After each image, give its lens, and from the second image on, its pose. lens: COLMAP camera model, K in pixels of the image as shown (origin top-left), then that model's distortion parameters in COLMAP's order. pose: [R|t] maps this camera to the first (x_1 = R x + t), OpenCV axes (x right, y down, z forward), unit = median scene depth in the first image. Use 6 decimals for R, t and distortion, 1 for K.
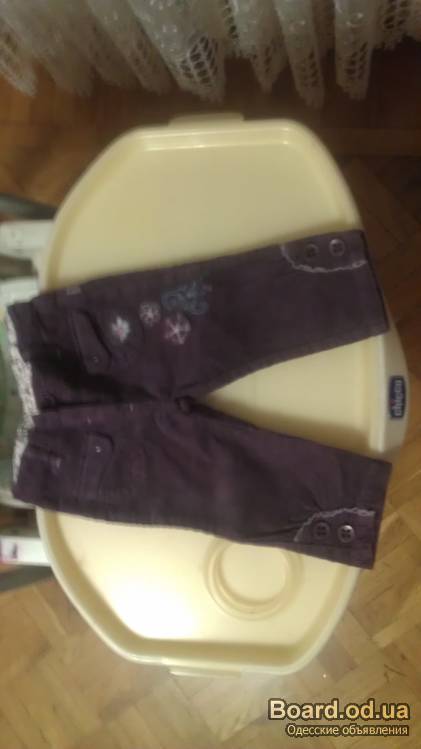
lens RADIAL K [[607.9, 0, 208.7], [0, 607.9, 371.8], [0, 0, 1]] dist [-0.005248, 0.002756]
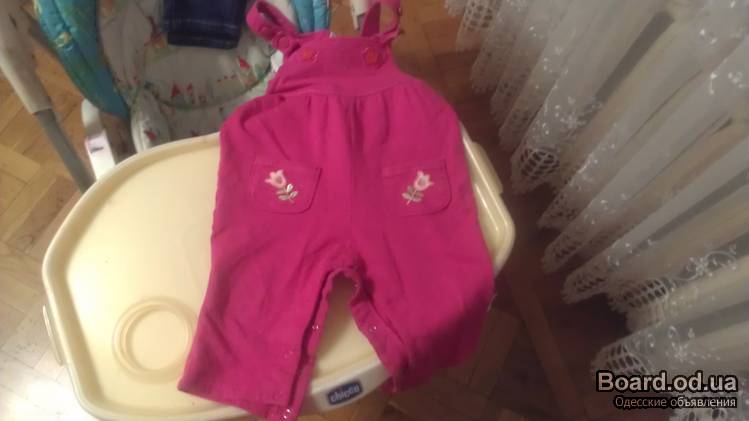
lens RADIAL K [[615.0, 0, 374.3], [0, 615.0, 207.4], [0, 0, 1]] dist [-0.020634, -0.005348]
pose [[0.381498, 0.918904, -0.100374, 0.068788], [-0.913099, 0.357714, -0.195679, 0.054263], [-0.143906, 0.166302, 0.975518, -0.133198]]
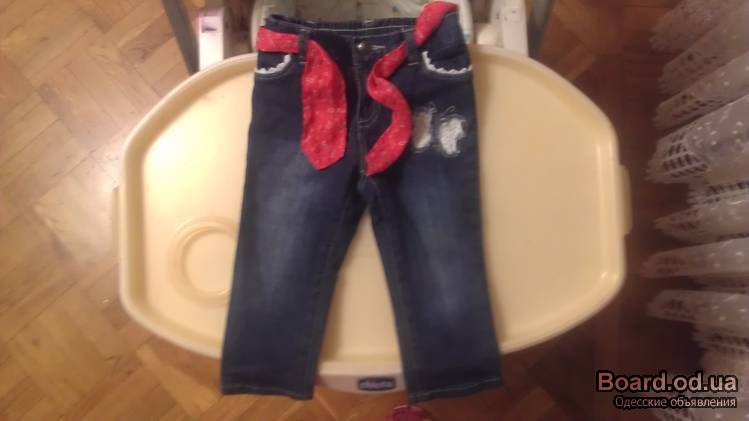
lens RADIAL K [[615.0, 0, 374.3], [0, 615.0, 207.4], [0, 0, 1]] dist [-0.020634, -0.005348]
pose [[0.045999, 0.992401, 0.114122, -0.082123], [-0.998931, 0.045172, 0.009821, 0.011772], [0.004591, -0.114452, 0.993418, -0.051444]]
